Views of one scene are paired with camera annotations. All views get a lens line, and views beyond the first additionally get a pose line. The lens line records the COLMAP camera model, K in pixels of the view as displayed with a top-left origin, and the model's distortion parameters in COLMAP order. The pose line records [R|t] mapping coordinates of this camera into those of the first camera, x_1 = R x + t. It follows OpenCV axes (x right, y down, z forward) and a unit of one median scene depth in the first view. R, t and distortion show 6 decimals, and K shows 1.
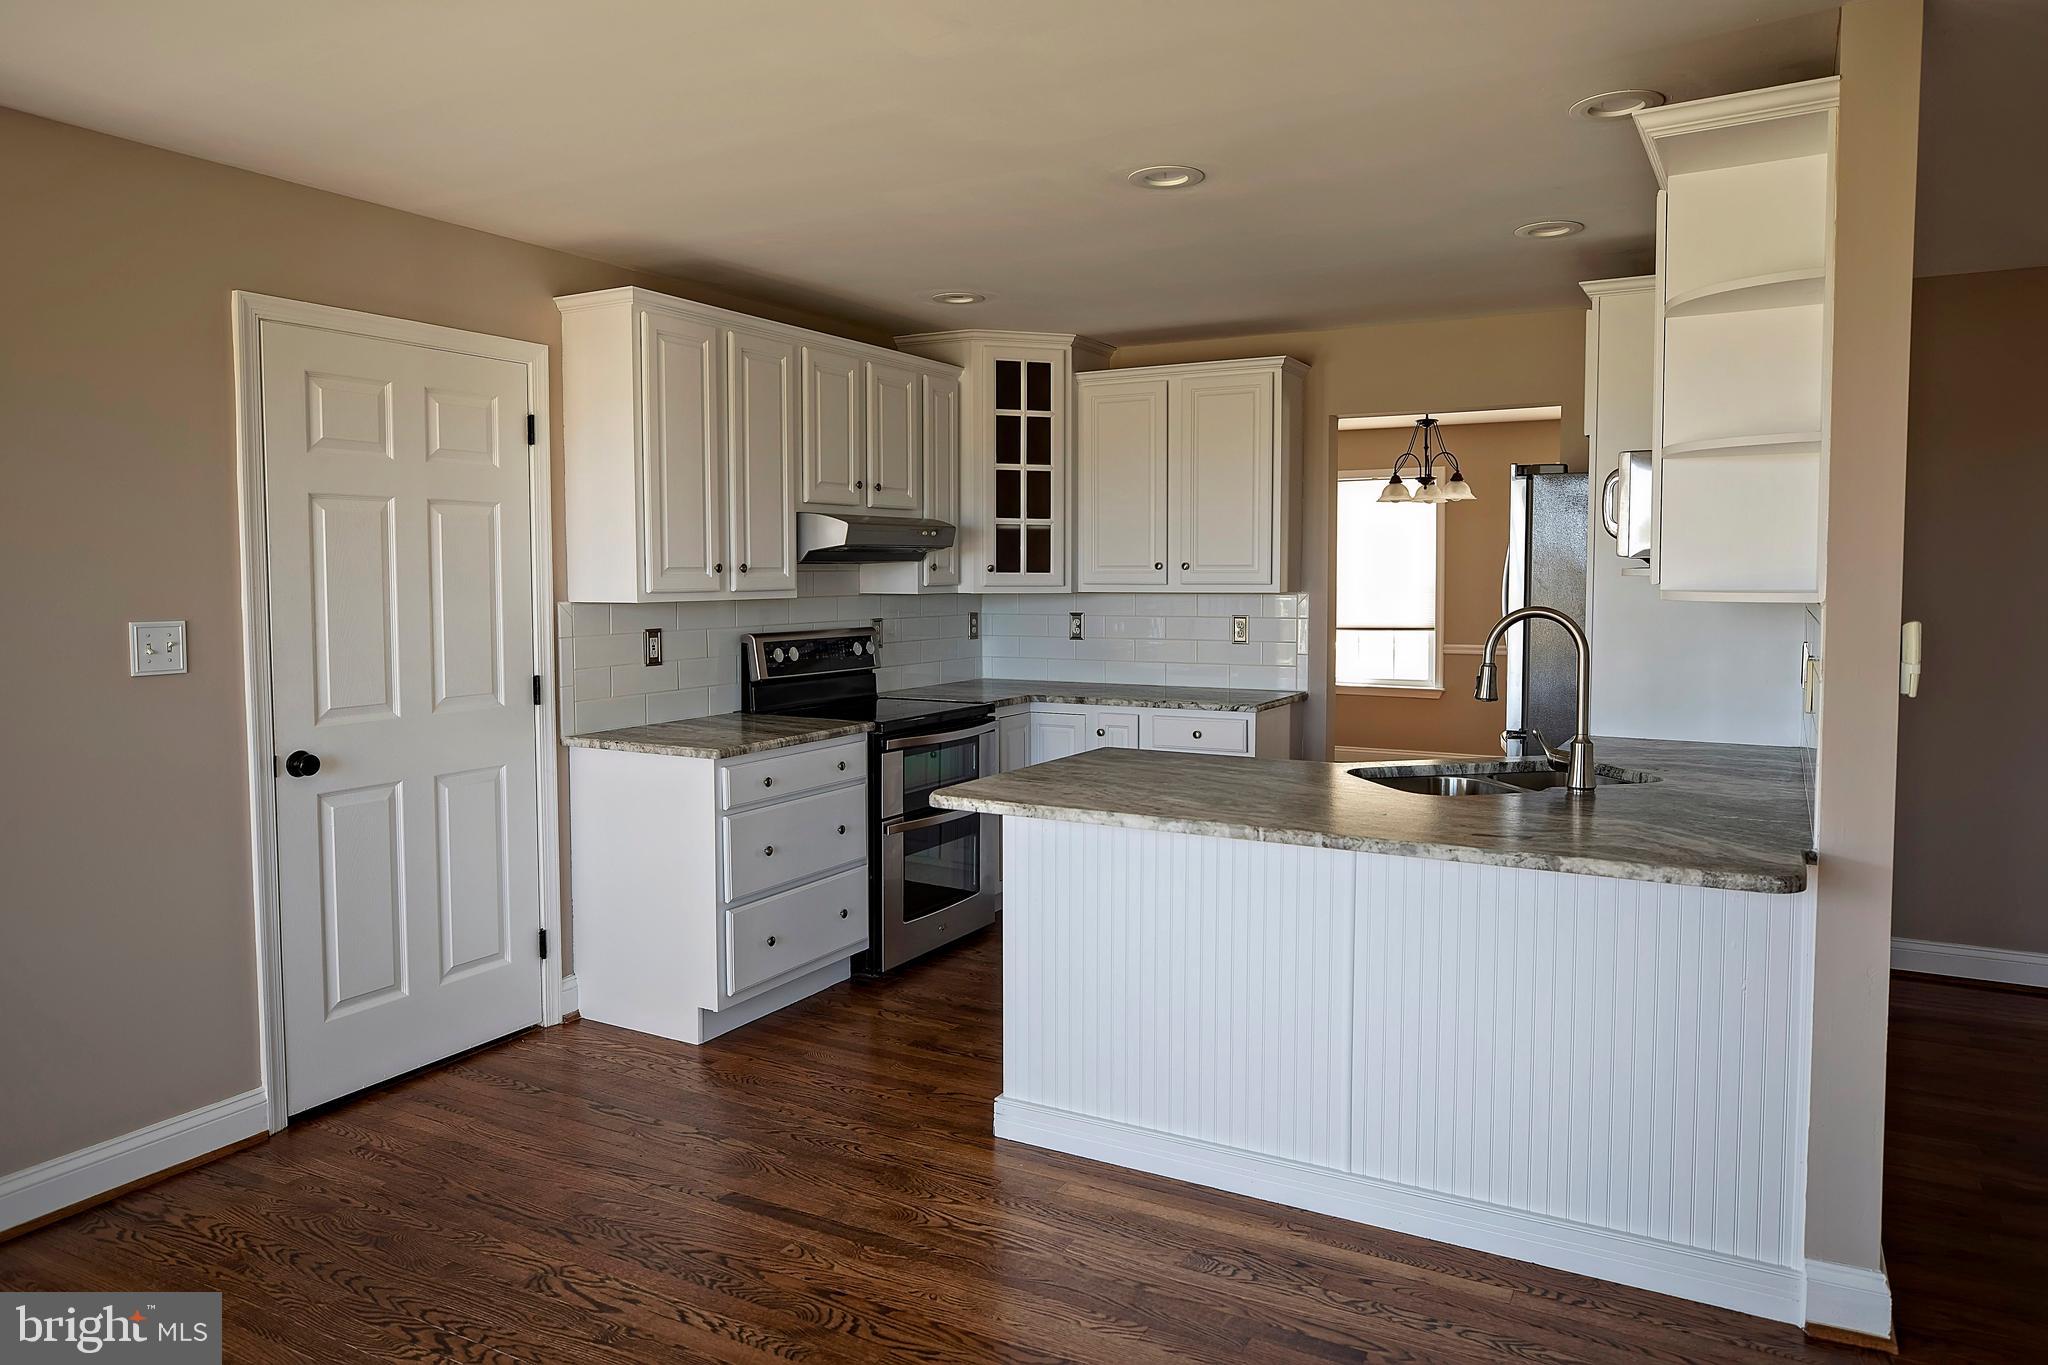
lens RADIAL K [[1314.2, 0, 1034.4], [0, 1314.2, 642.9], [0, 0, 1]] dist [-0.002023, -0.001288]
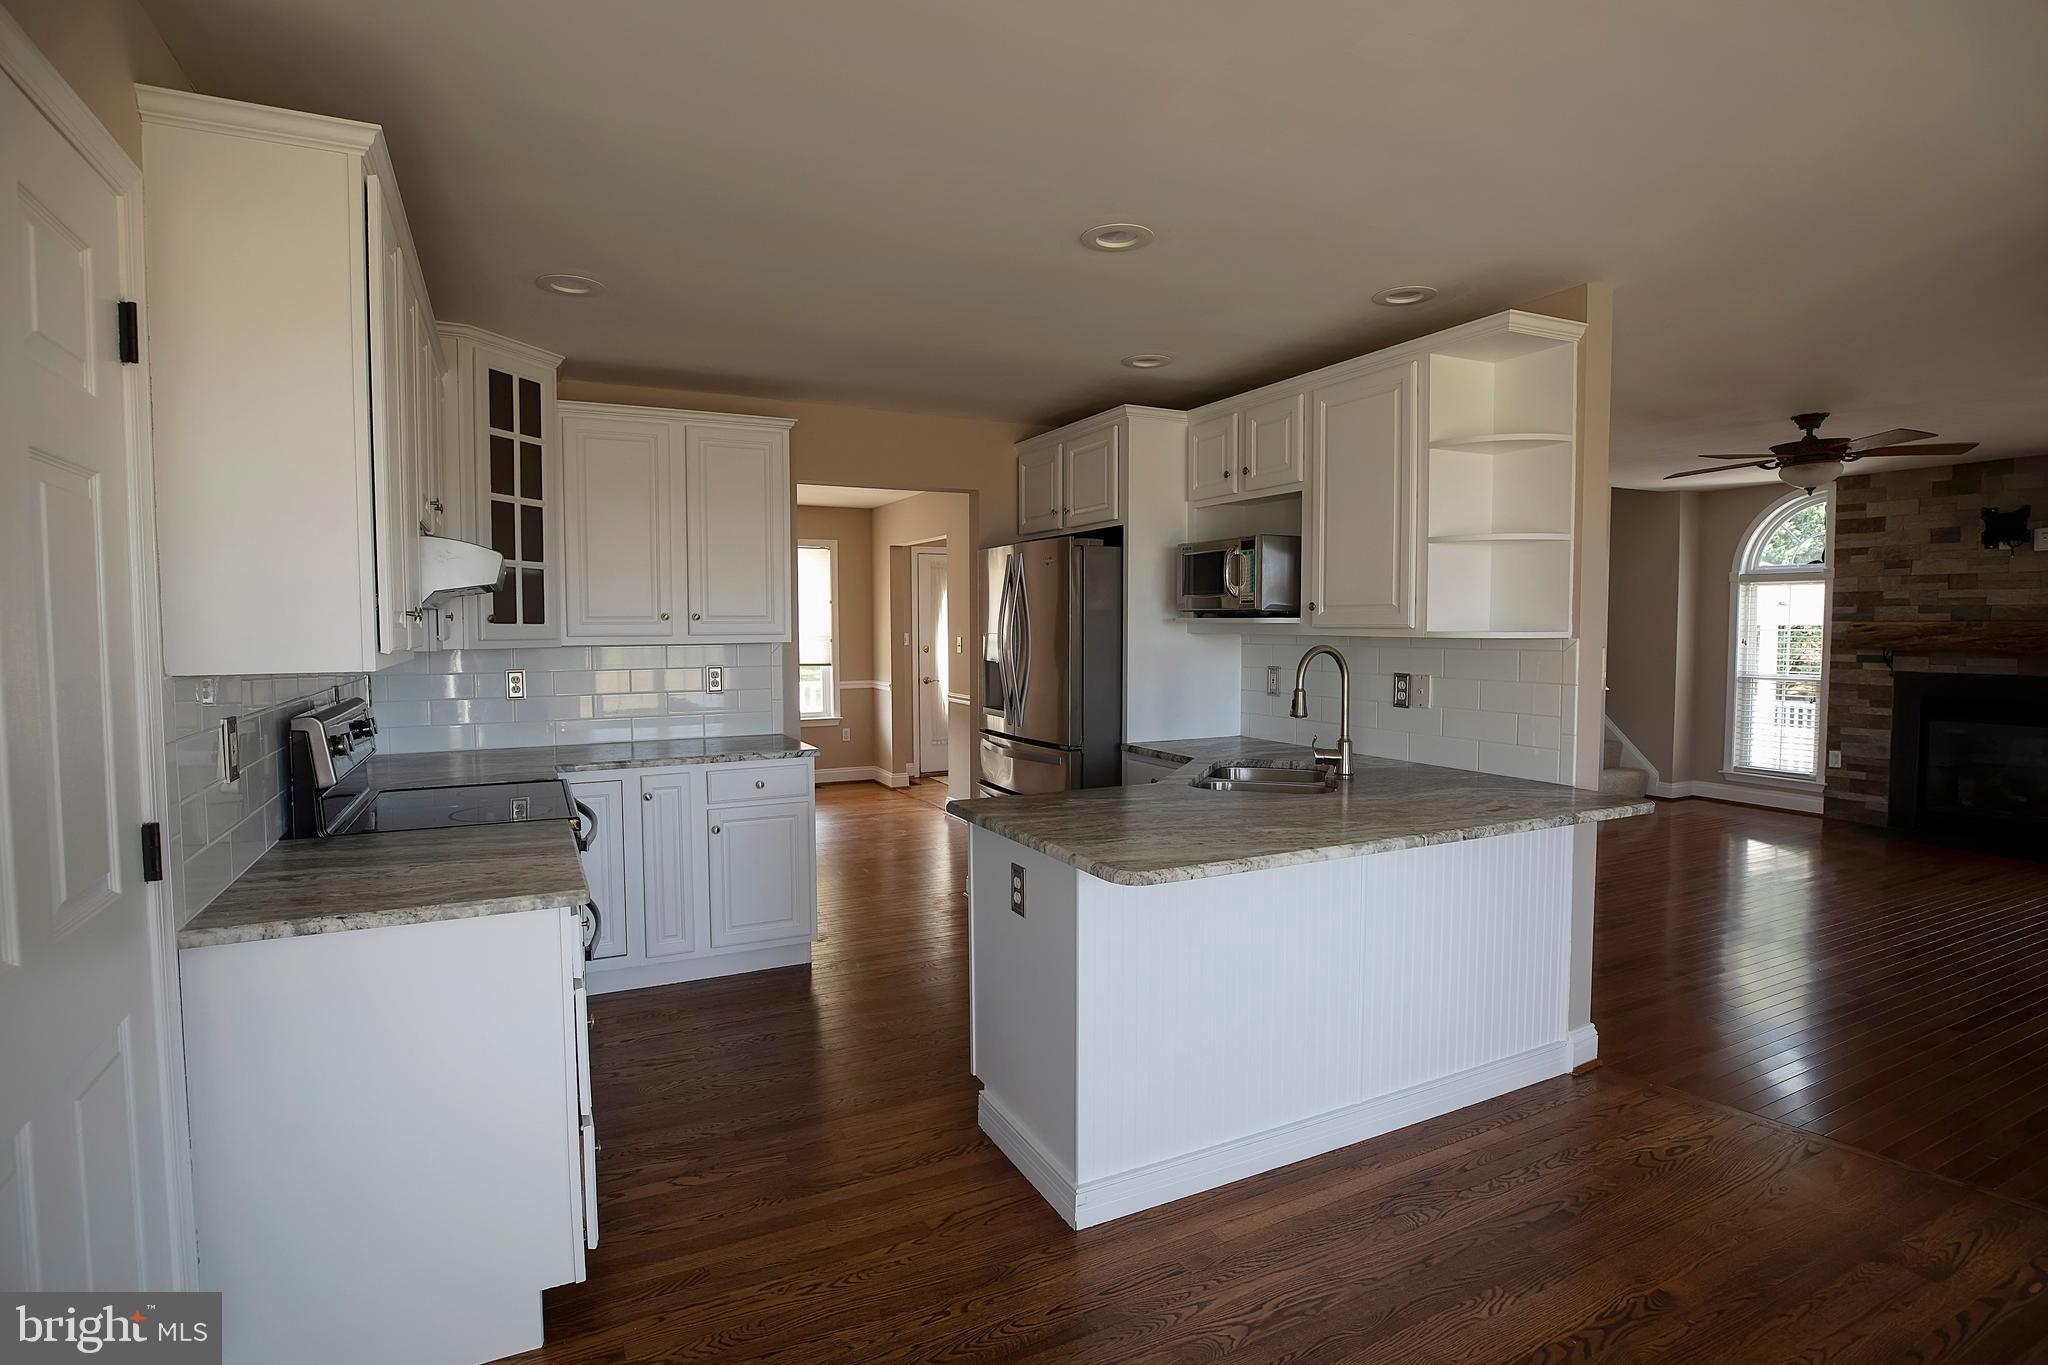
lens RADIAL K [[1002.1, 0, 1024.0], [0, 1002.1, 682.5], [0, 0, 1]] dist [-0.032639, 0.002740]
pose [[0.569695, -0.048085, 0.820449, -0.377791], [0.047847, 0.998534, 0.025298, -0.017411], [-0.820462, 0.024844, 0.571160, 0.389947]]
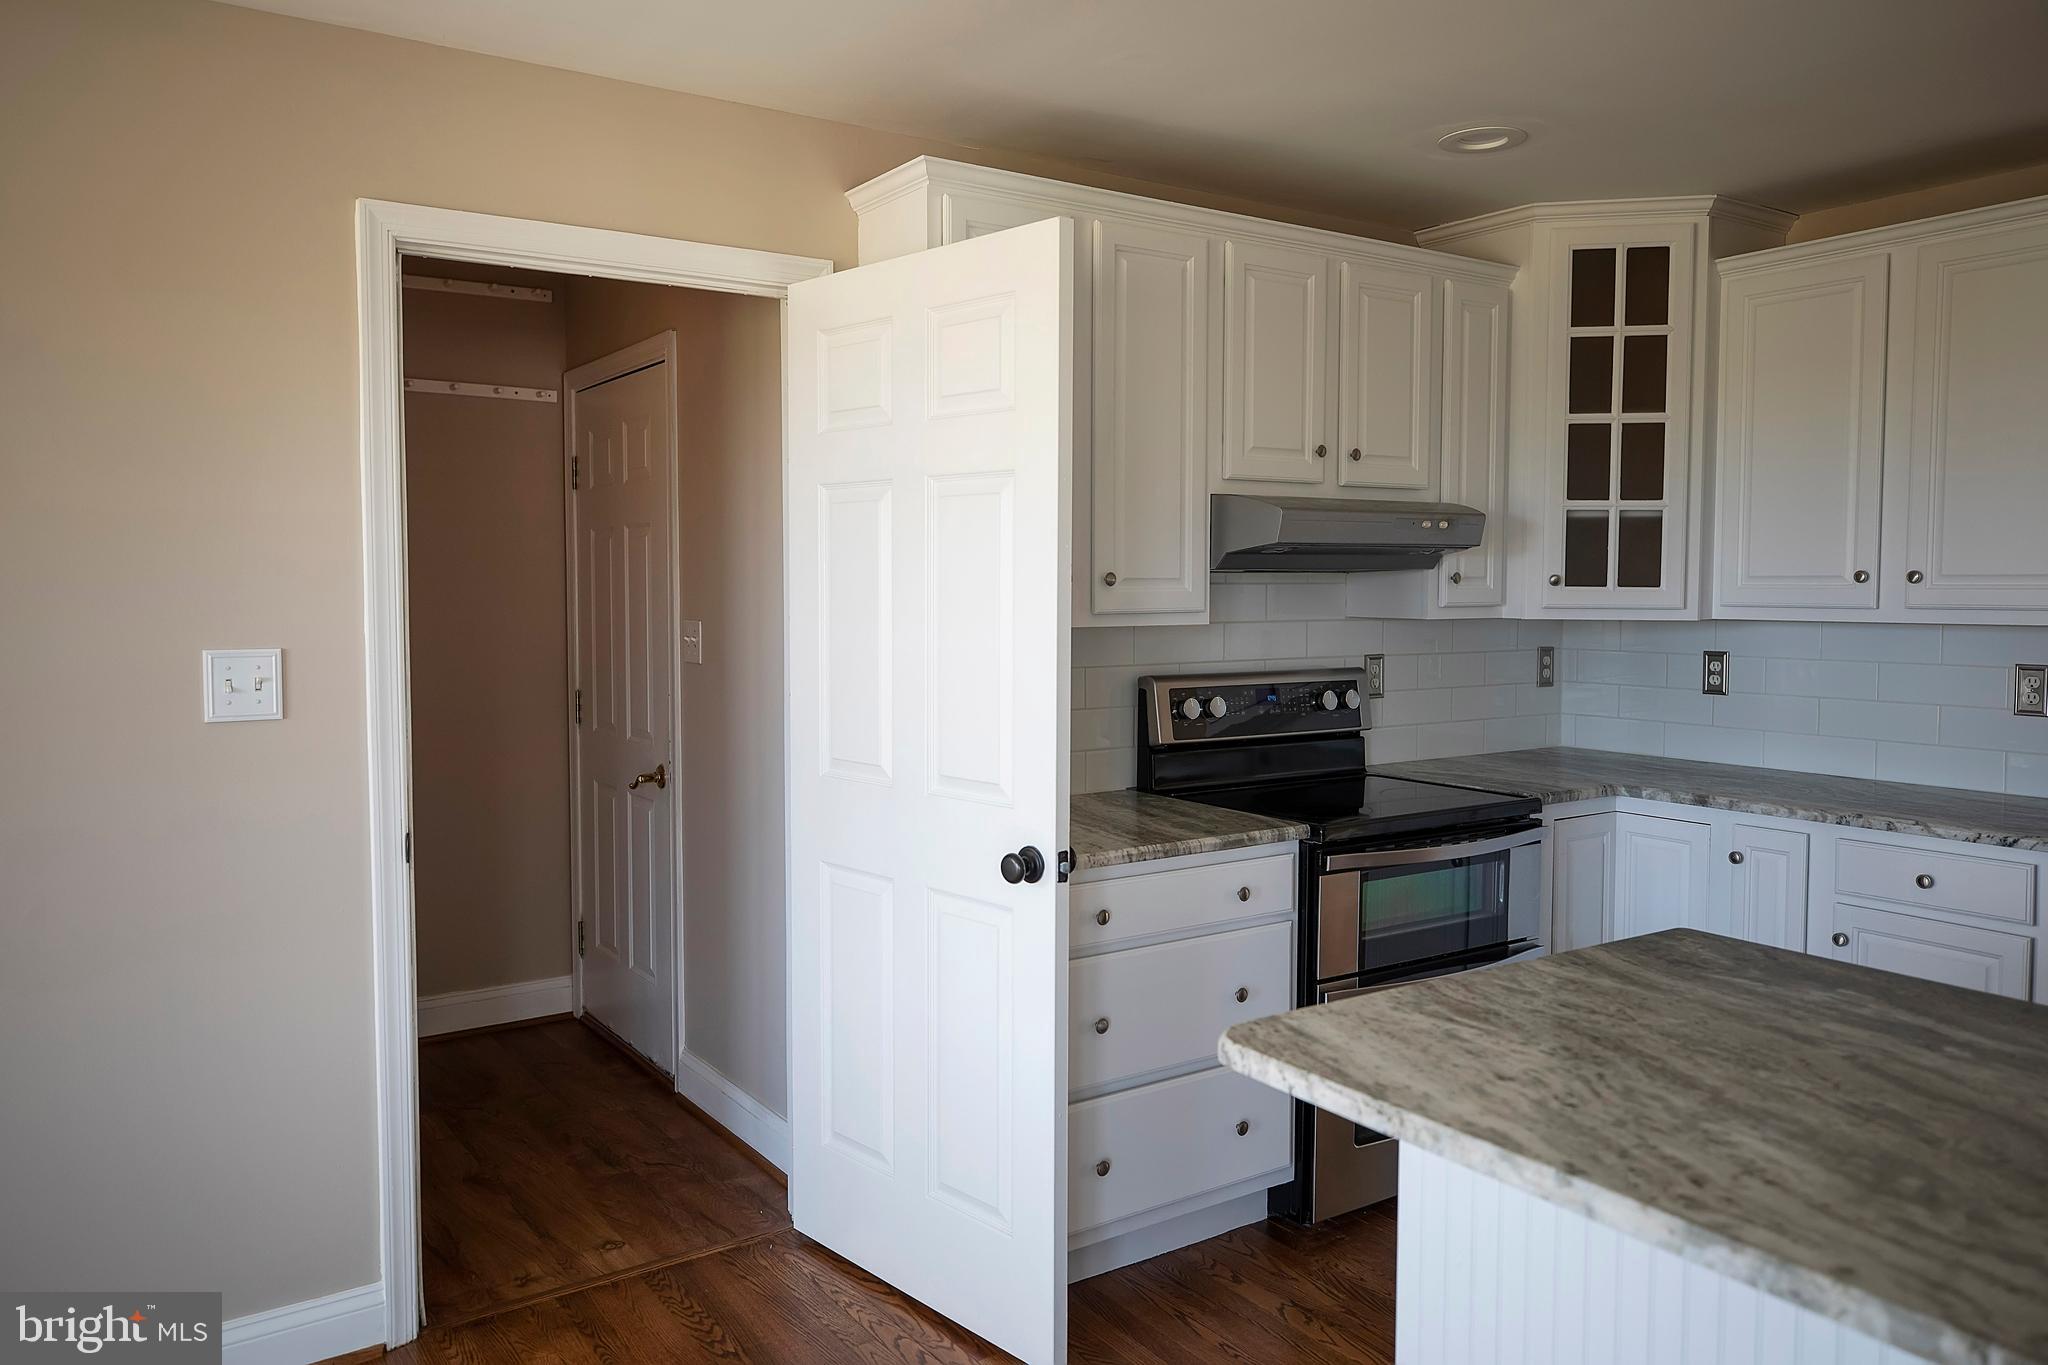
lens RADIAL K [[1454.1, 0, 1015.6], [0, 1454.1, 658.1], [0, 0, 1]] dist [-0.010256, 0.036583]
pose [[0.891006, 0.026479, -0.453219, 0.056693], [-0.027455, 0.999613, 0.004426, -0.015887], [0.453161, 0.008500, 0.891388, 0.272620]]
